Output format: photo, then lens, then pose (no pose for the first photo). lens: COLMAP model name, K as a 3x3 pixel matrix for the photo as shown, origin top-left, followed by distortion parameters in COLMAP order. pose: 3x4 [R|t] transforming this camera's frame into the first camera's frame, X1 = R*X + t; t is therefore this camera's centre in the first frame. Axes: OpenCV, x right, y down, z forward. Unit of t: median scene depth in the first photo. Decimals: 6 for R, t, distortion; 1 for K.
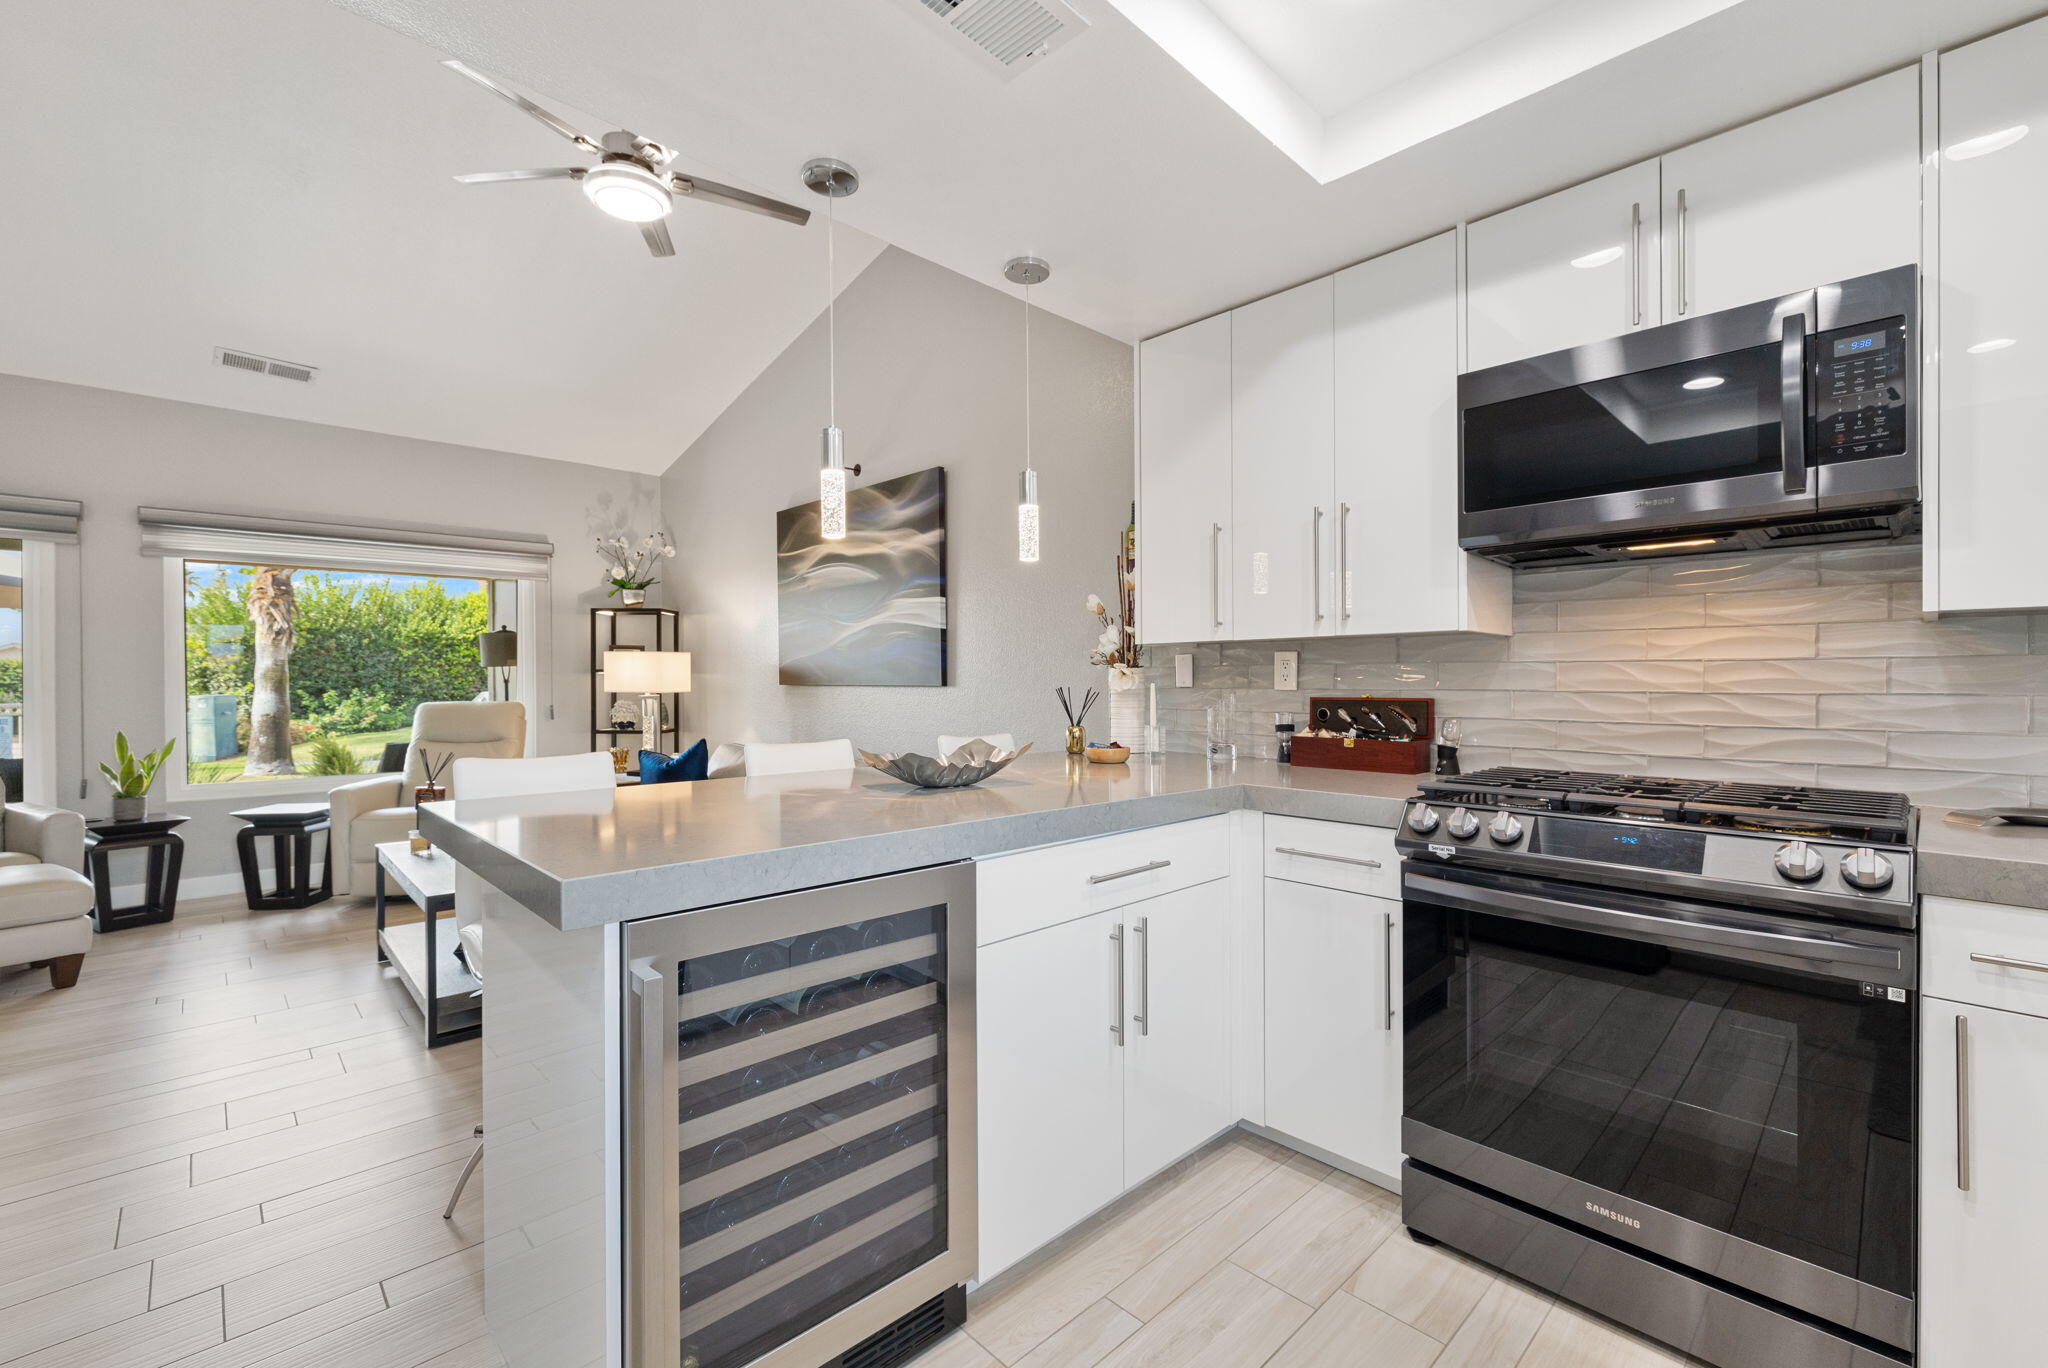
lens RADIAL K [[861.9, 0, 984.8], [0, 861.9, 687.2], [0, 0, 1]] dist [0.018367, 0.000157]
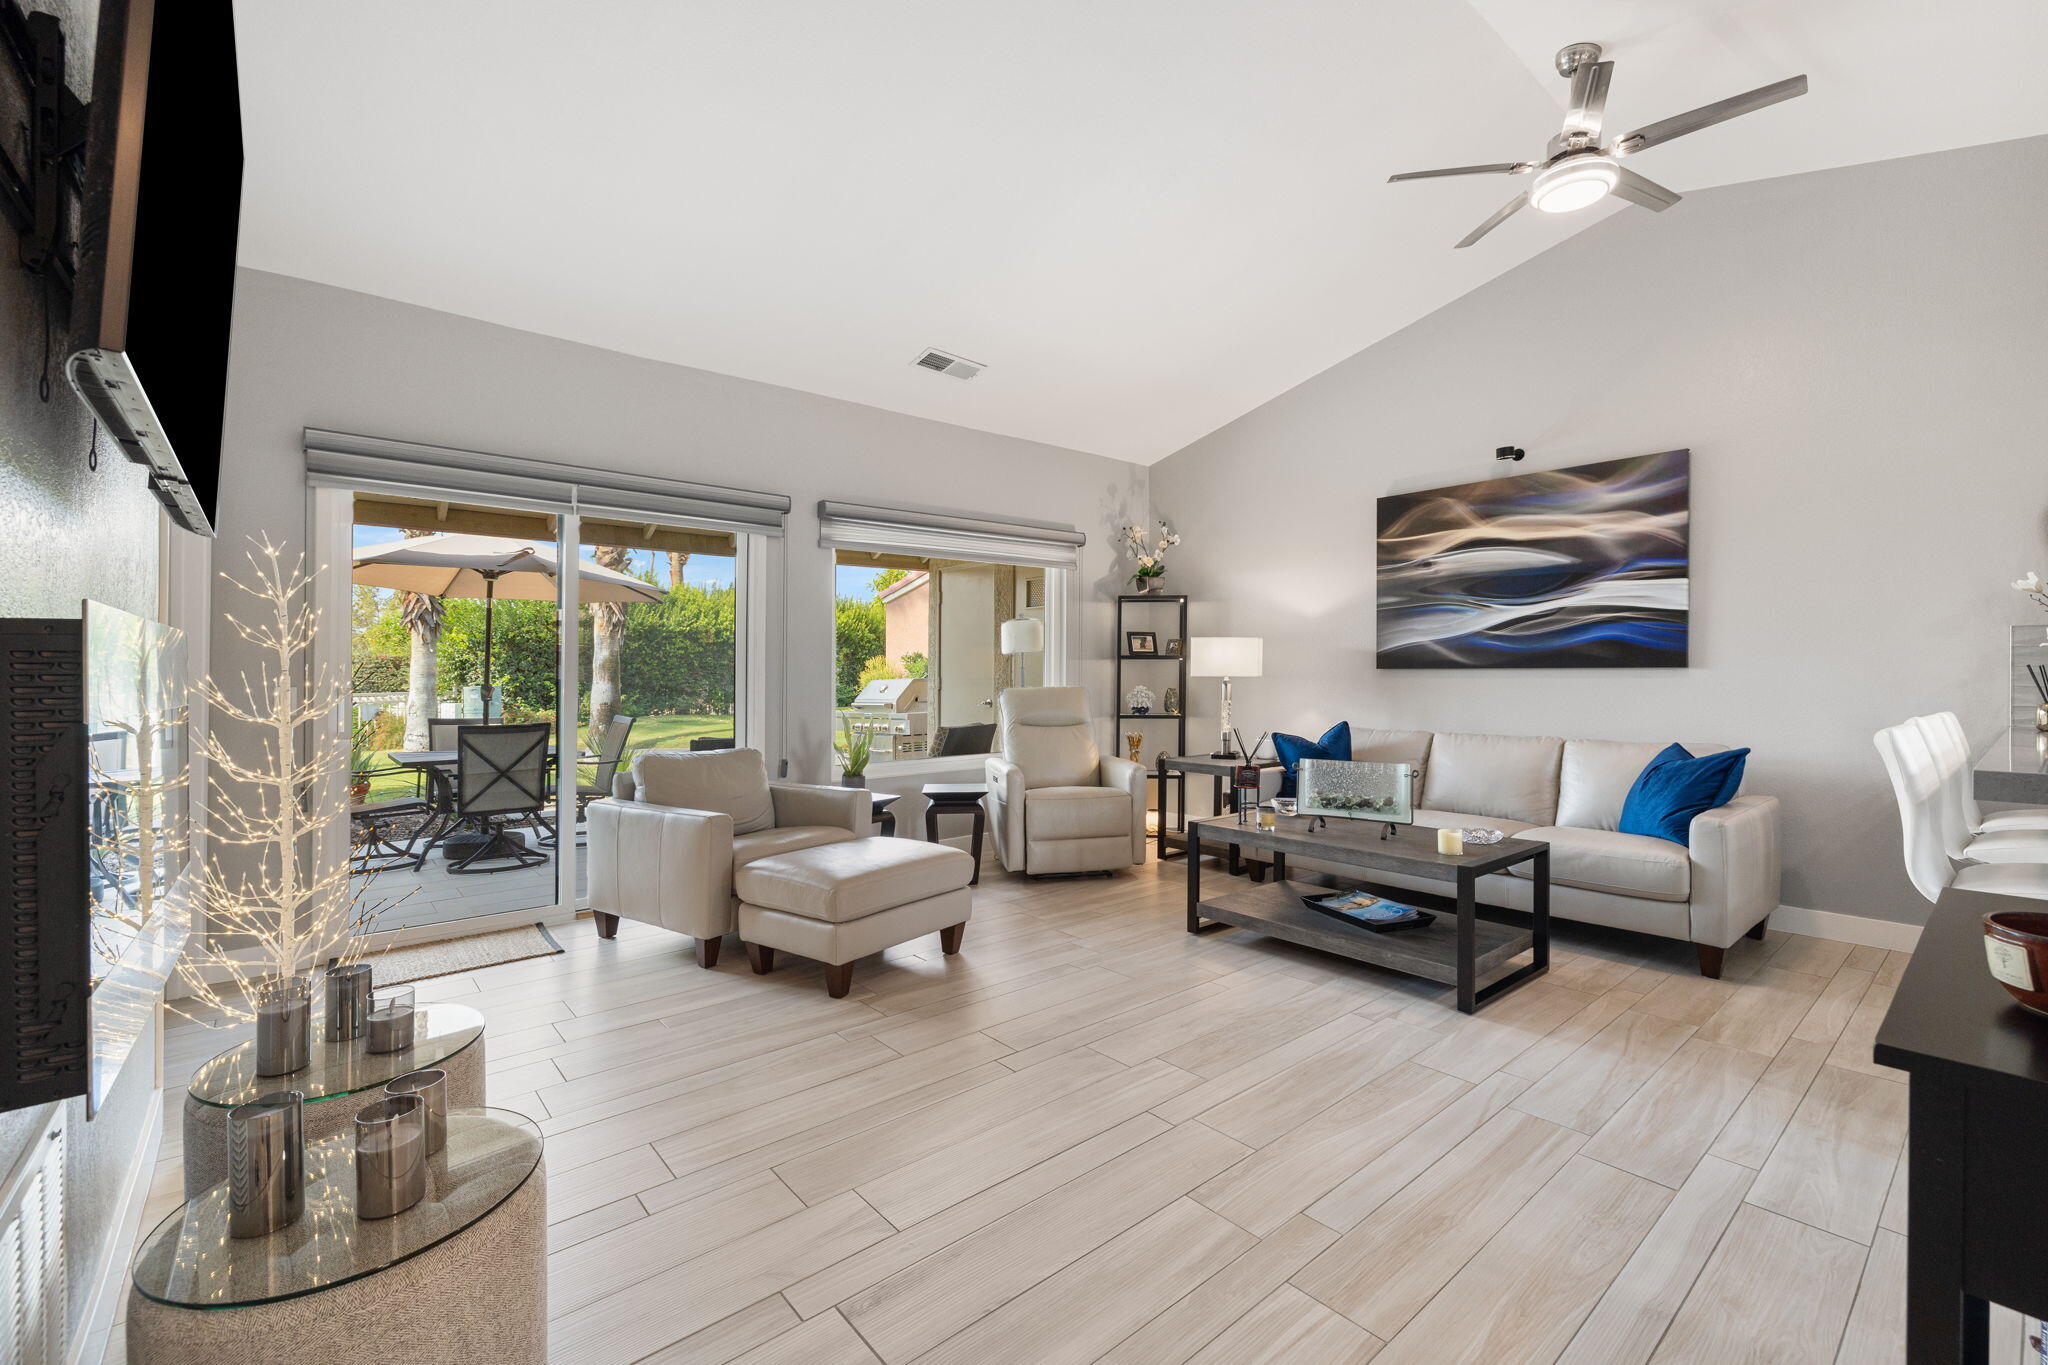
lens RADIAL K [[859.5, 0, 1035.6], [0, 859.5, 671.0], [0, 0, 1]] dist [-0.001323, 0.000204]
pose [[0.999530, -0.002990, -0.030518, -0.520148], [0.002687, 0.999947, -0.009944, 0.007913], [0.030546, 0.009857, 0.999485, -0.018435]]
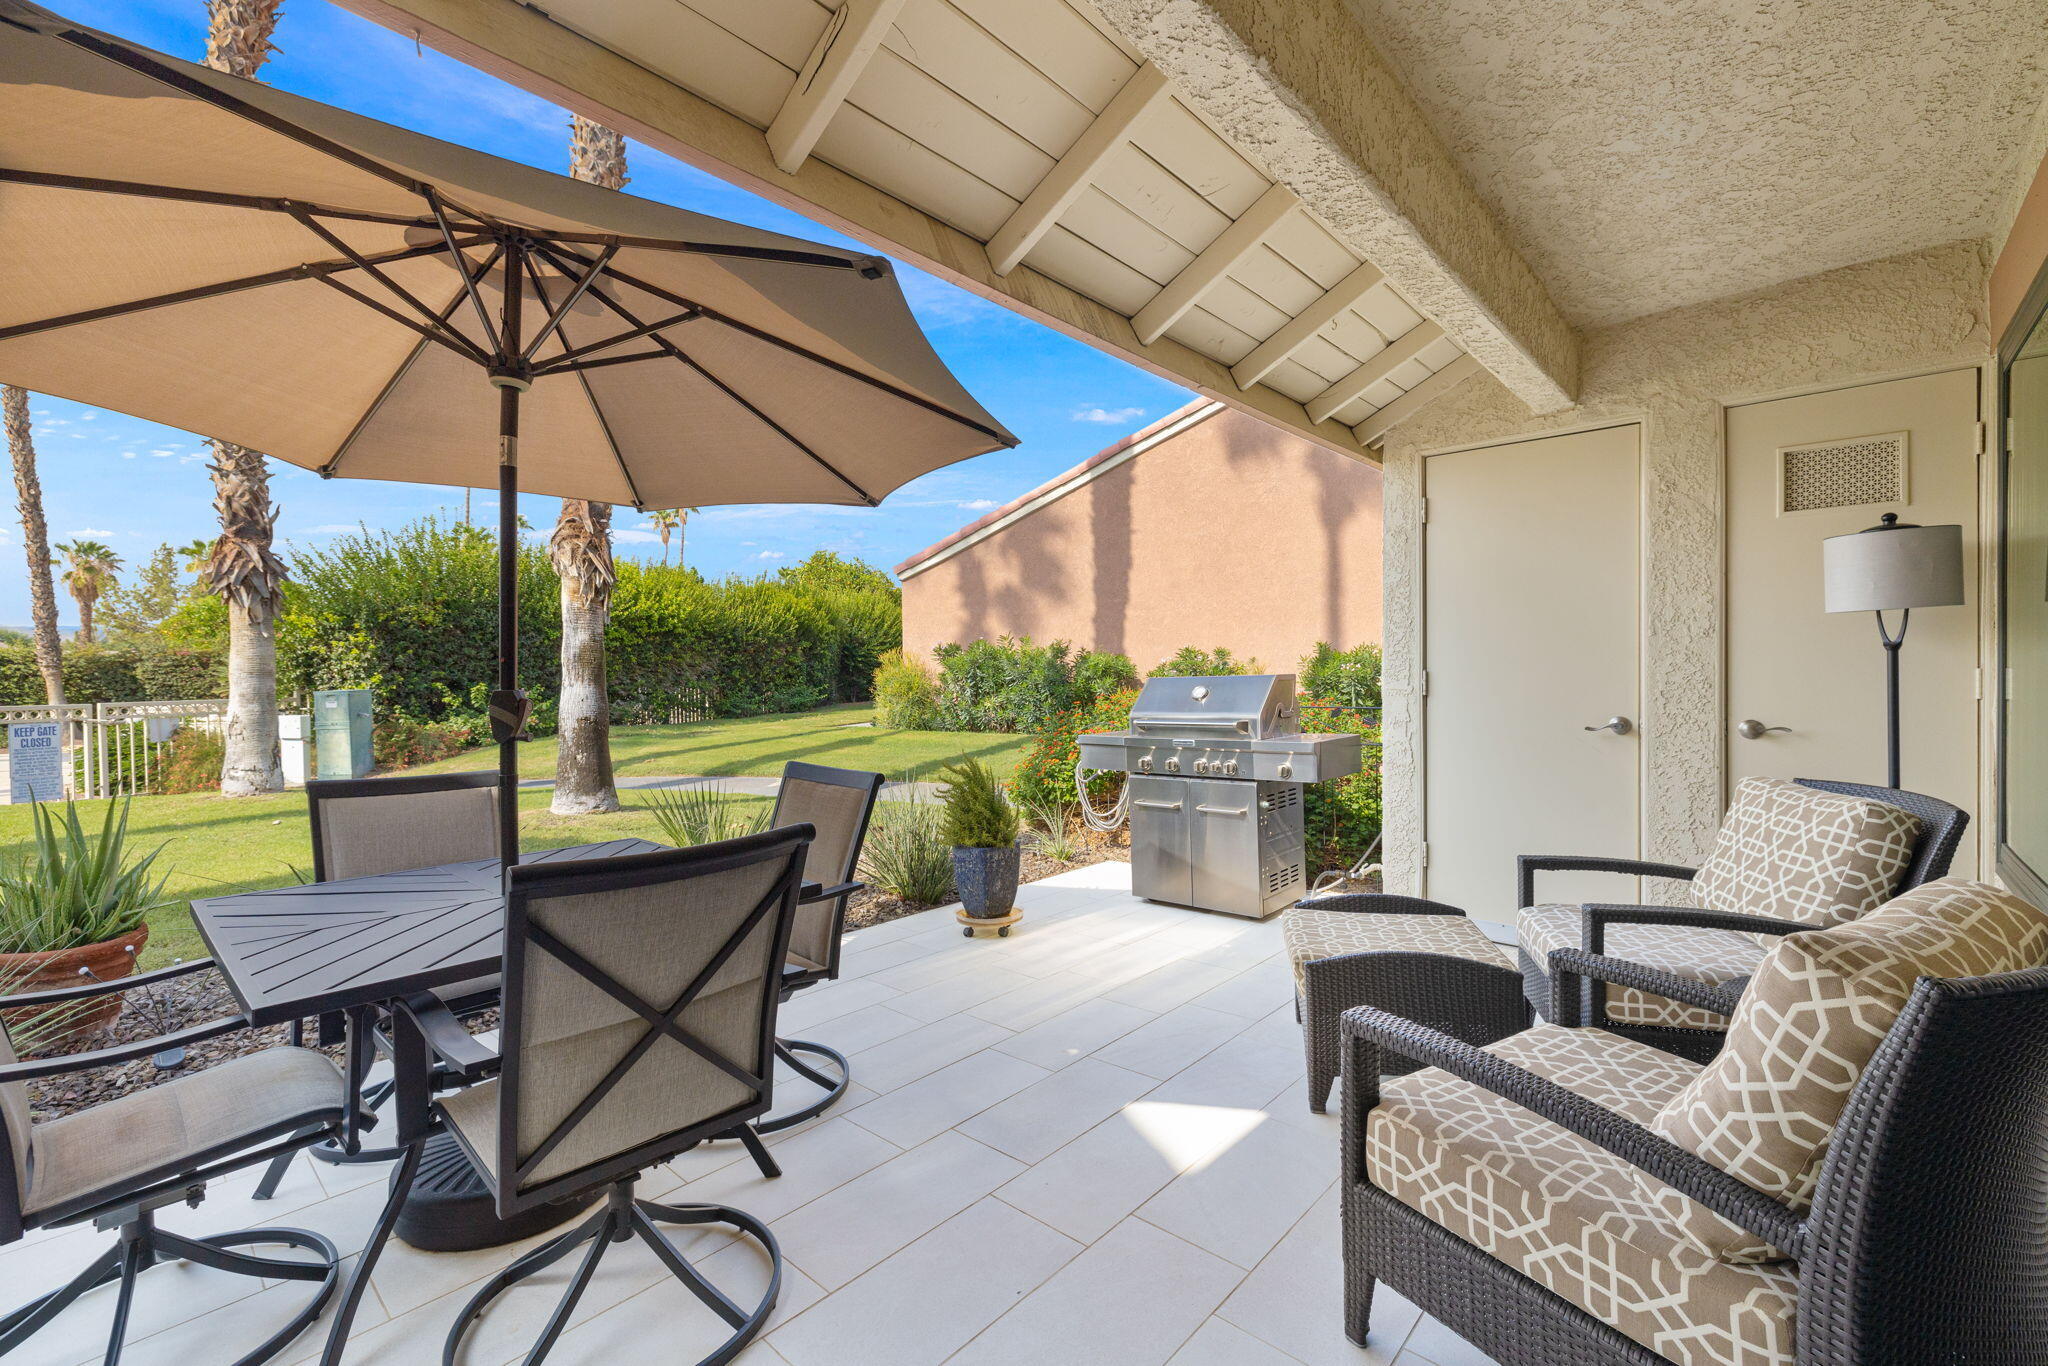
lens RADIAL K [[866.6, 0, 1049.1], [0, 866.6, 698.8], [0, 0, 1]] dist [-0.008541, 0.000008]
pose [[0.994229, -0.008289, 0.106954, -1.032309], [0.005805, 0.999707, 0.023514, 0.007325], [-0.107117, -0.022757, 0.993986, 0.623053]]
